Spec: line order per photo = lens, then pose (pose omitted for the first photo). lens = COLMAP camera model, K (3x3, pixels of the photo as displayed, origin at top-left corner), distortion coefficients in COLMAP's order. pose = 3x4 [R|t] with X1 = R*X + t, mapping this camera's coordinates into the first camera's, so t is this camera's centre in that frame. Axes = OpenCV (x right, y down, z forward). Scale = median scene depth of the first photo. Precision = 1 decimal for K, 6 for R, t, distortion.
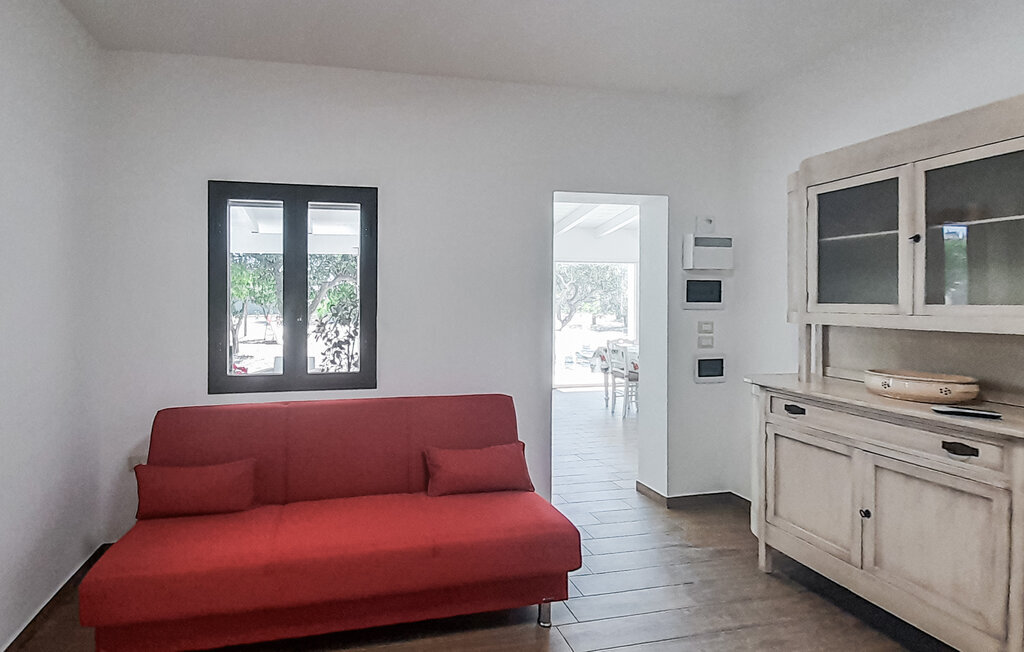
lens RADIAL K [[422.7, 0, 395.8], [0, 422.7, 306.5], [0, 0, 1]] dist [0.008554, -0.004825]
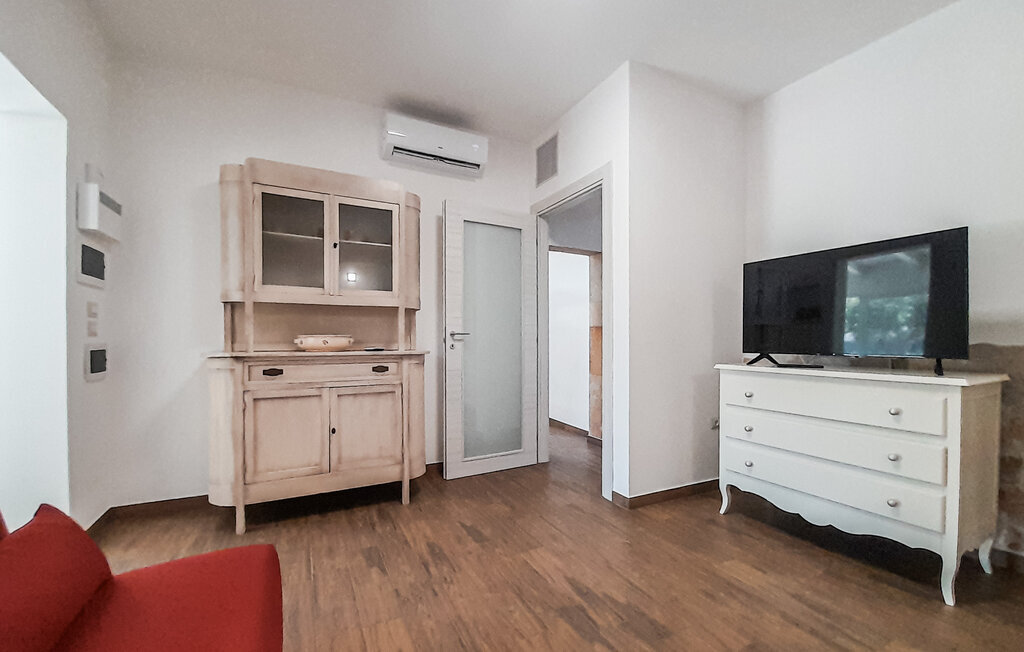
lens RADIAL K [[422.7, 0, 507.7], [0, 422.7, 342.0], [0, 0, 1]] dist [0.008554, -0.004825]
pose [[-0.300588, -0.003873, 0.953746, -0.392165], [0.002877, 0.999984, 0.004968, 0.169106], [-0.953750, 0.004237, -0.300572, 0.798185]]
